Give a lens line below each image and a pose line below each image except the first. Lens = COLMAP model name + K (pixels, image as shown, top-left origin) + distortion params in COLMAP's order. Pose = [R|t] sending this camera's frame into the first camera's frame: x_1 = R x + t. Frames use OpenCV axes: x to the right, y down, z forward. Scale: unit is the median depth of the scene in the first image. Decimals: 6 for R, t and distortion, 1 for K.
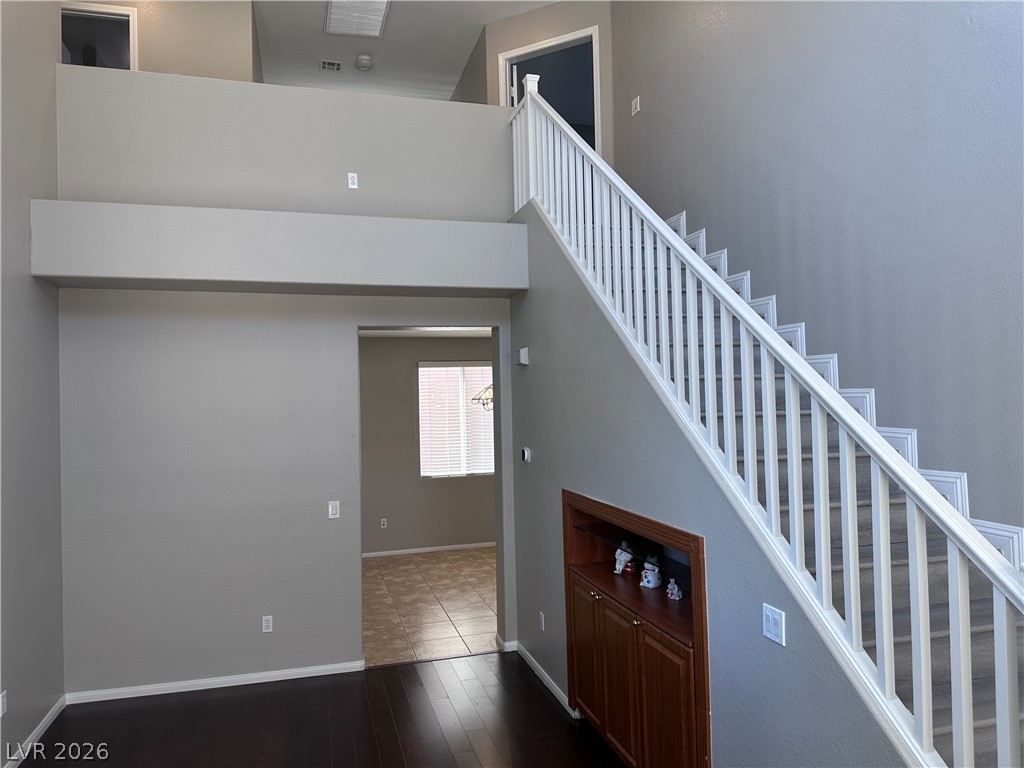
lens RADIAL K [[720.1, 0, 513.2], [0, 720.1, 382.7], [0, 0, 1]] dist [0.001595, 0.000961]
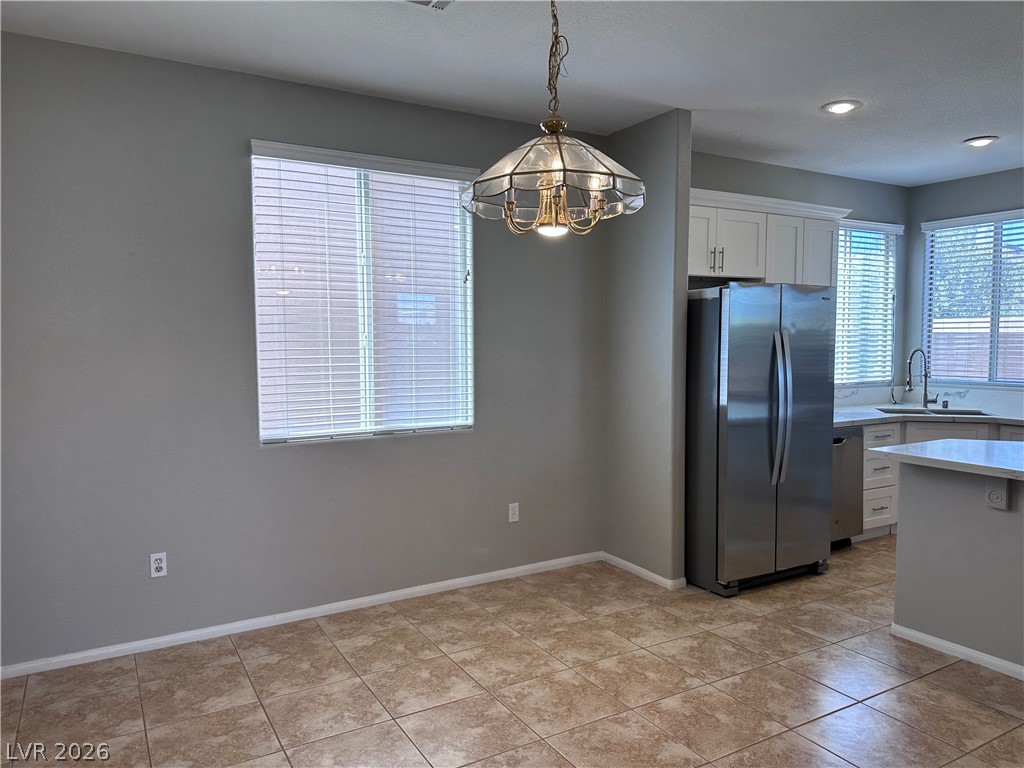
lens RADIAL K [[720.1, 0, 508.8], [0, 720.1, 389.4], [0, 0, 1]] dist [0.001595, 0.000961]
pose [[0.968091, -0.002006, 0.250589, -0.096321], [-0.018256, 0.996746, 0.078509, 0.070259], [-0.249931, -0.080579, 0.964905, 0.596600]]
